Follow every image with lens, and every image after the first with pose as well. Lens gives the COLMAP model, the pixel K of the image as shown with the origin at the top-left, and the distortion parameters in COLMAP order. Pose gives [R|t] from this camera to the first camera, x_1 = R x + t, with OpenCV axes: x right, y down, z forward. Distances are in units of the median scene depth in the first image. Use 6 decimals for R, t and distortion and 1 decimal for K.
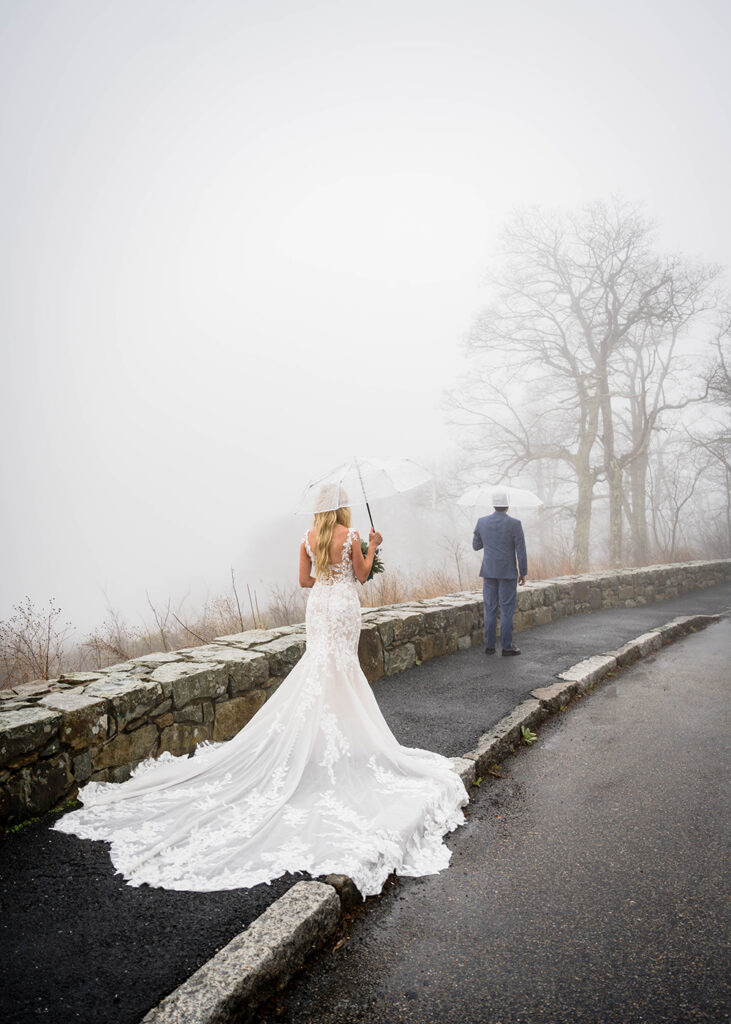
lens RADIAL K [[877.6, 0, 357.3], [0, 877.6, 507.6], [0, 0, 1]] dist [-0.020043, 0.018653]
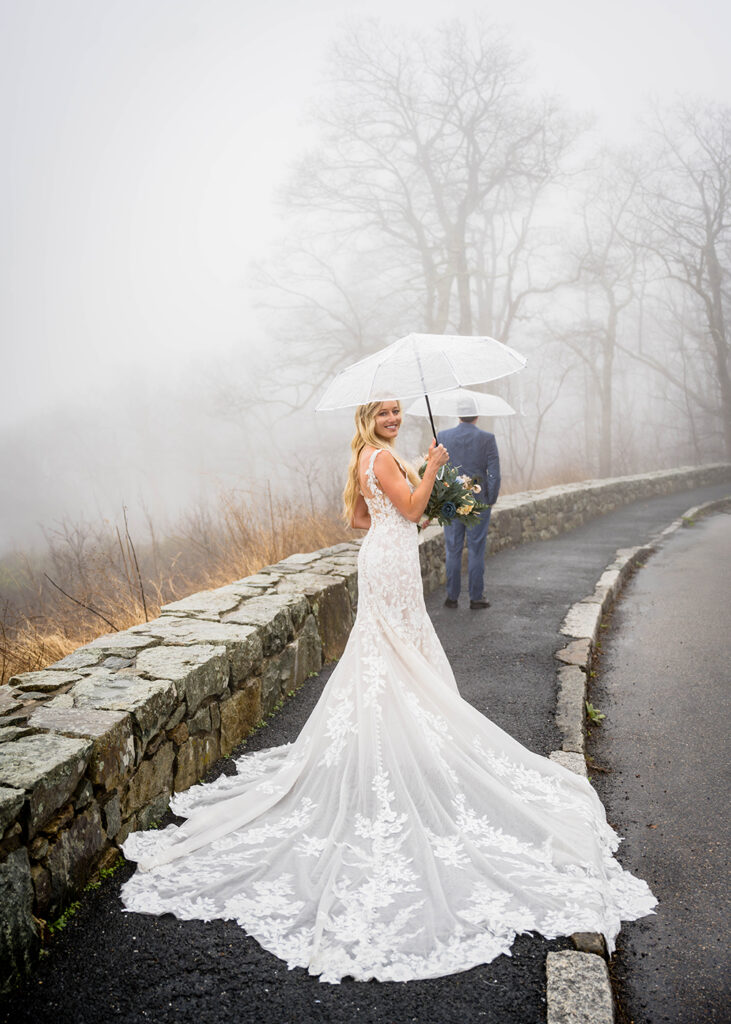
lens RADIAL K [[1115.5, 0, 376.4], [0, 1115.5, 515.9], [0, 0, 1]] dist [-0.004897, 0.000000]
pose [[0.966511, -0.026934, 0.255209, -0.088268], [0.003909, 0.995907, 0.090299, -0.001609], [-0.256596, -0.086277, 0.962660, 0.041402]]
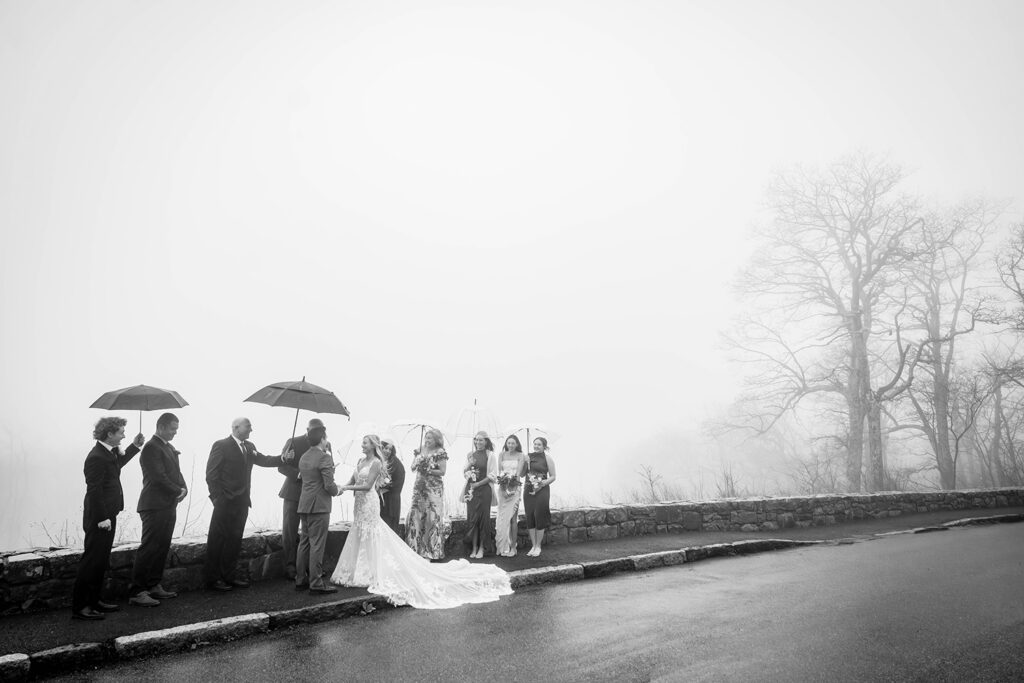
lens RADIAL K [[796.1, 0, 516.6], [0, 796.1, 342.3], [0, 0, 1]] dist [0.001768, -0.006766]
pose [[0.945630, -0.035673, -0.323281, 0.317501], [-0.001332, 0.993534, -0.113527, -0.008545], [0.325240, 0.107785, 0.939469, -0.066642]]
